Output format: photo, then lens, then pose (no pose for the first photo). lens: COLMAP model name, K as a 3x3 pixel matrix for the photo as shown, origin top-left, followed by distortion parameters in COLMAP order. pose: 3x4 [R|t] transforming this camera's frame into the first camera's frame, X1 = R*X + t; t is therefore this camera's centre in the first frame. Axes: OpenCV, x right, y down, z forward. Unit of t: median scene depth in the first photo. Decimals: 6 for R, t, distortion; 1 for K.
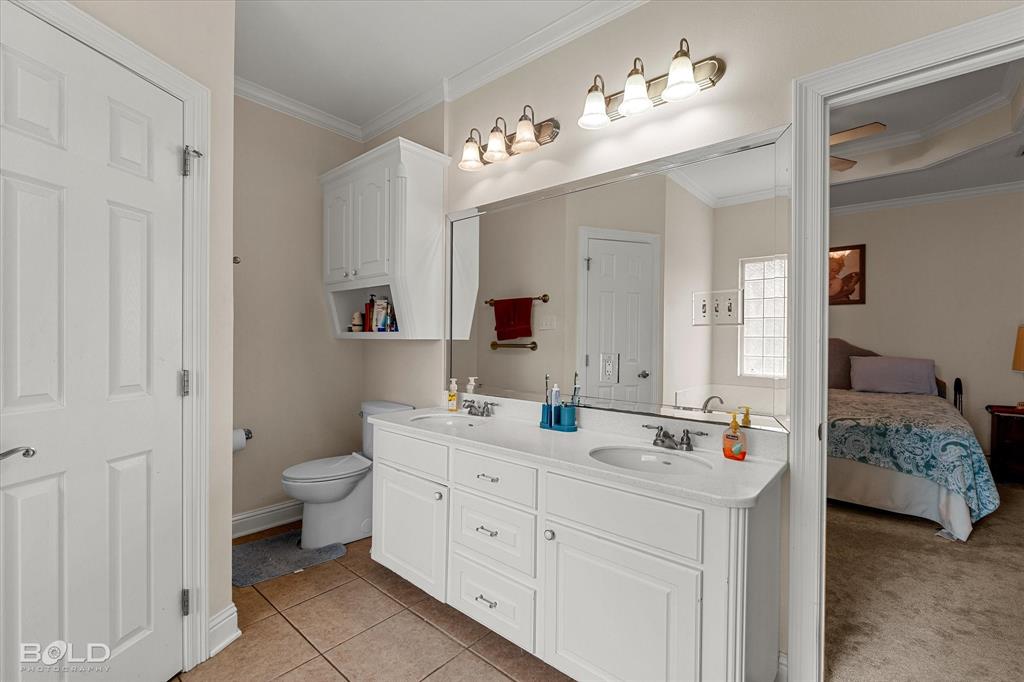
lens RADIAL K [[455.4, 0, 510.1], [0, 455.4, 340.1], [0, 0, 1]] dist [-0.000341, 0.000714]
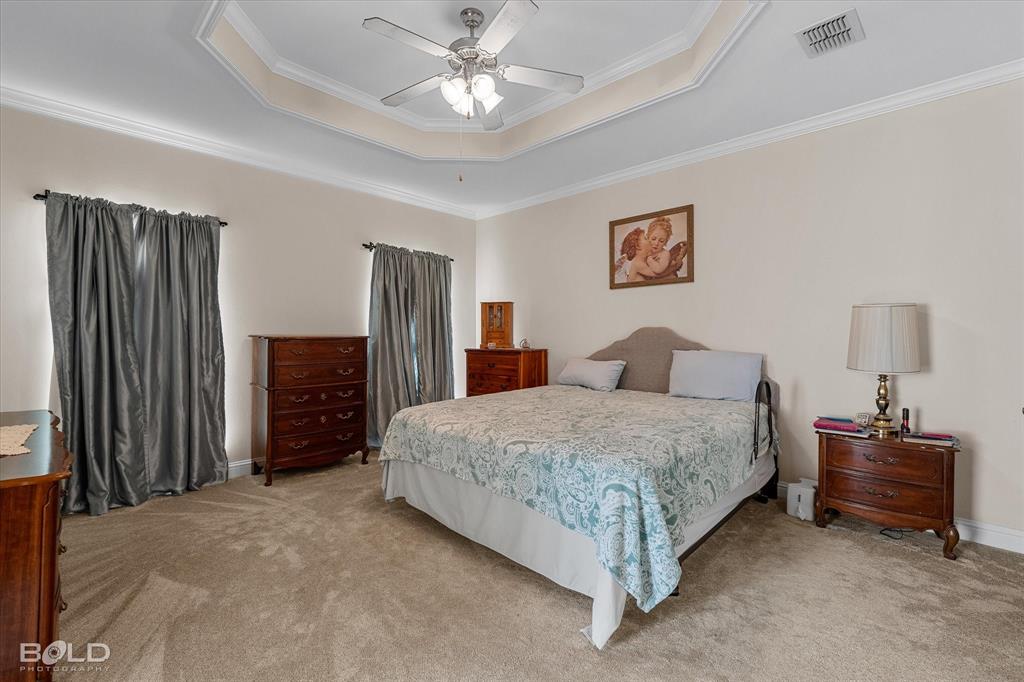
lens RADIAL K [[455.4, 0, 512.9], [0, 455.4, 338.0], [0, 0, 1]] dist [-0.000341, 0.000714]
pose [[0.998083, -0.008348, -0.061324, 0.809668], [0.008630, 0.999953, 0.004326, 0.013712], [0.061285, -0.004847, 0.998109, 0.331149]]
